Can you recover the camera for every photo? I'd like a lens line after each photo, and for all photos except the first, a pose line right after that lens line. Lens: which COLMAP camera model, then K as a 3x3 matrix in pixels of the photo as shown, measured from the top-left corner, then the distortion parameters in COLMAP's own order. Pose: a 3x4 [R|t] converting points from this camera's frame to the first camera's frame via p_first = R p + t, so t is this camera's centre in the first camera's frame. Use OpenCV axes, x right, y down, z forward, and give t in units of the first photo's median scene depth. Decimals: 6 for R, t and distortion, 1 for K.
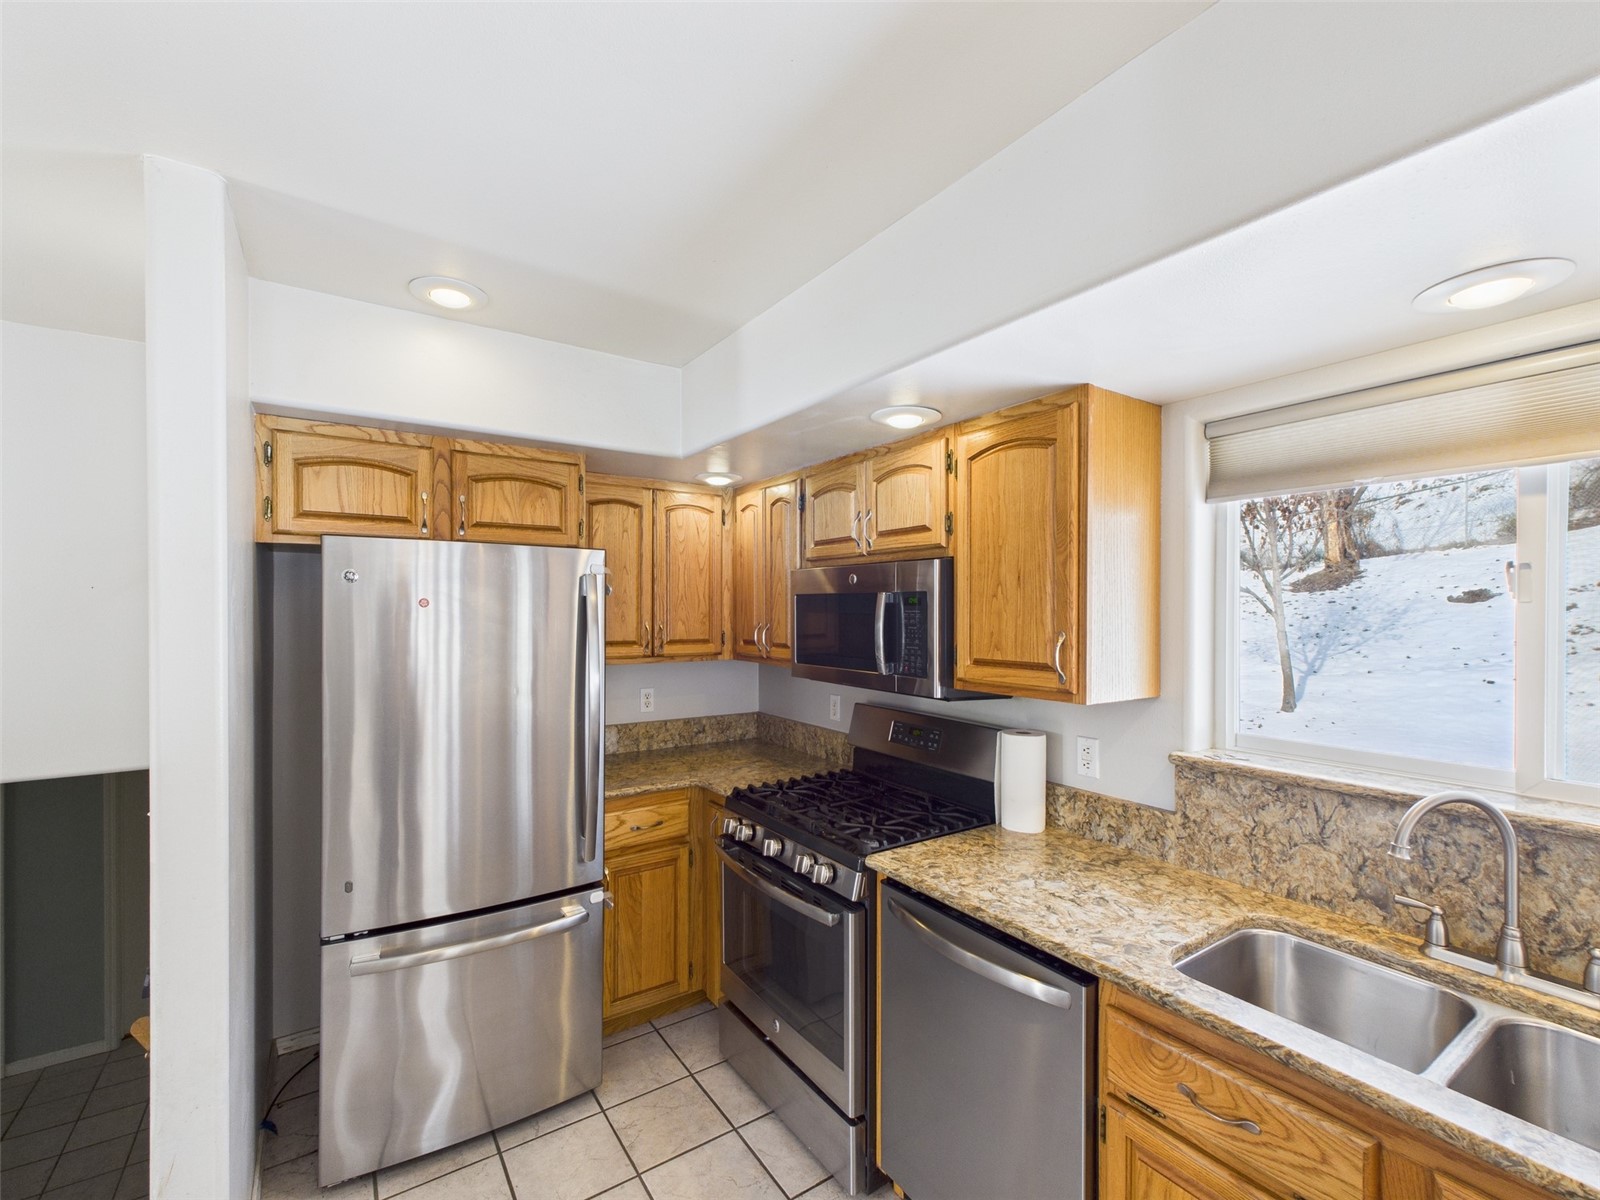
lens RADIAL K [[680.3, 0, 802.6], [0, 680.3, 607.2], [0, 0, 1]] dist [0.000258, -0.000077]
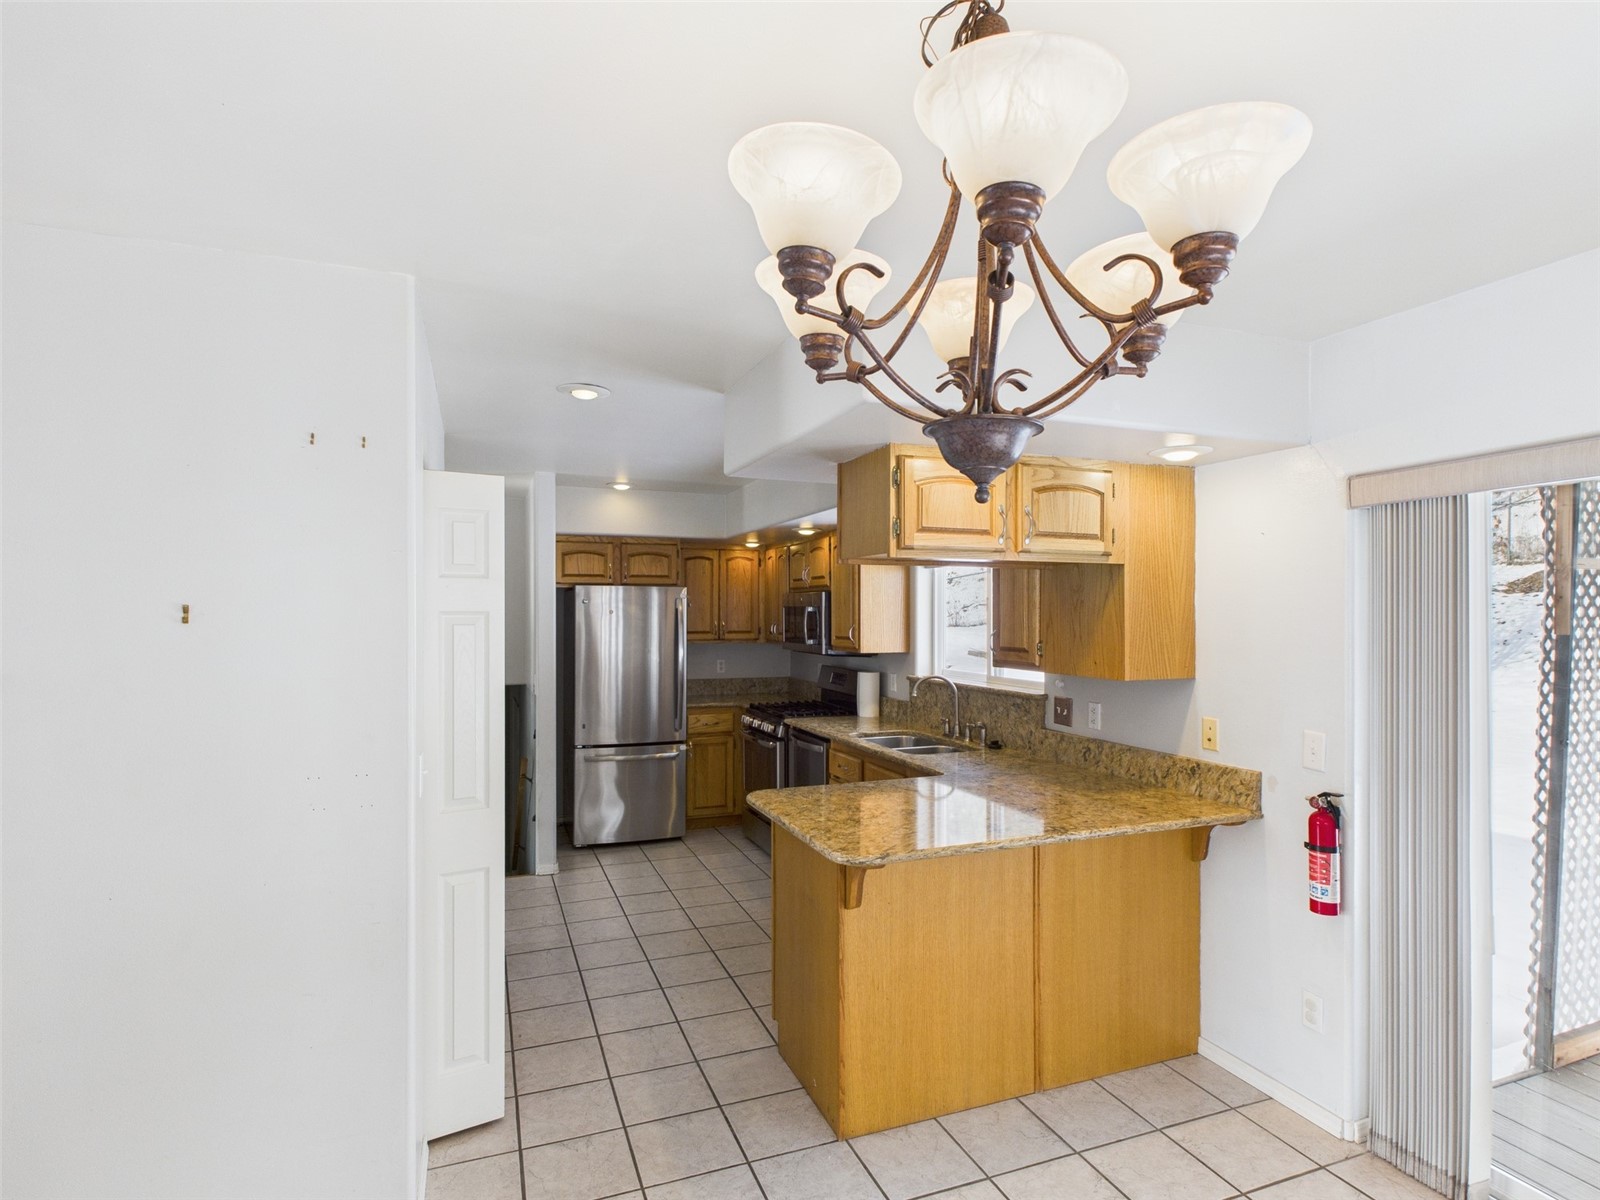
lens RADIAL K [[680.3, 0, 802.6], [0, 680.3, 607.2], [0, 0, 1]] dist [0.000258, -0.000077]
pose [[0.981724, -0.002277, -0.190299, 0.486679], [0.001165, 0.999982, -0.005955, -0.006589], [0.190309, 0.005624, 0.981708, -1.060894]]
